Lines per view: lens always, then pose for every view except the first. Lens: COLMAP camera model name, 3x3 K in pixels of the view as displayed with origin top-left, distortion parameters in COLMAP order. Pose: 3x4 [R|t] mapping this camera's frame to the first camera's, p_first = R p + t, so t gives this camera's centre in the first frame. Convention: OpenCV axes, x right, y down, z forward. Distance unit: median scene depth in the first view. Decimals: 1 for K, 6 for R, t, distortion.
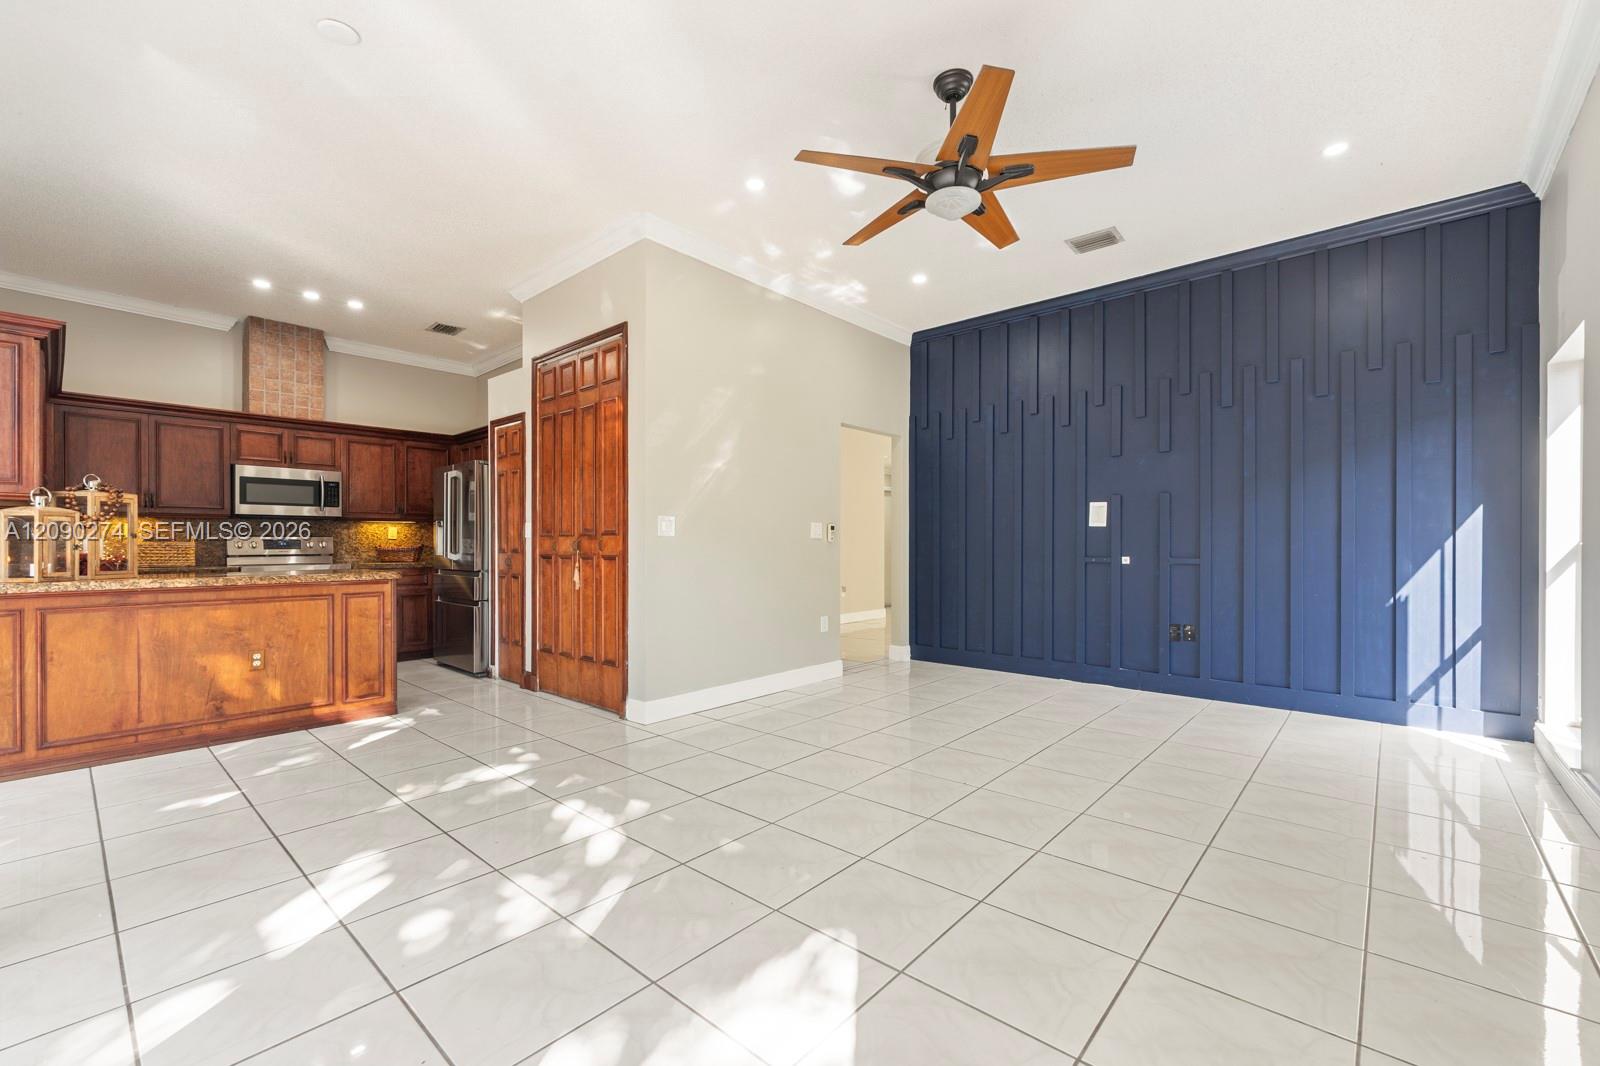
lens RADIAL K [[661.4, 0, 793.5], [0, 661.4, 546.6], [0, 0, 1]] dist [0.003982, -0.002683]
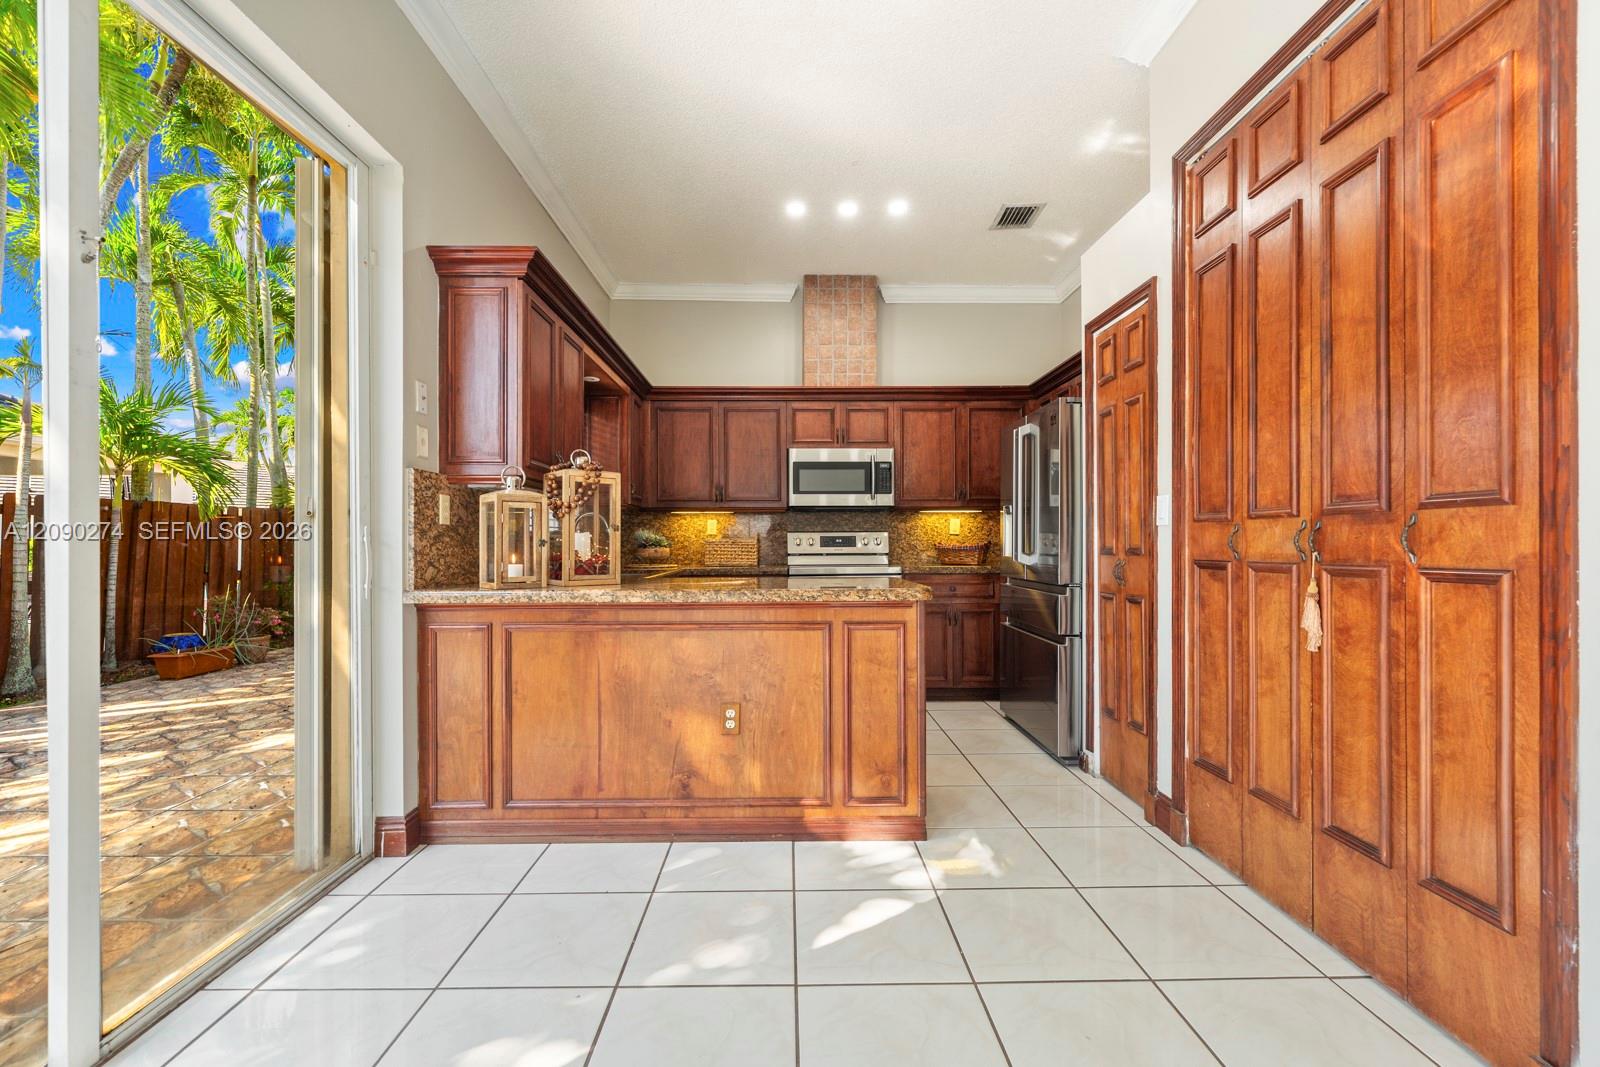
lens RADIAL K [[661.4, 0, 795.5], [0, 661.4, 543.9], [0, 0, 1]] dist [0.003982, -0.002683]
pose [[0.677641, -0.000503, -0.735392, -0.238349], [-0.001086, 0.999998, -0.001684, 0.001968], [0.735392, 0.001940, 0.677639, 0.492184]]
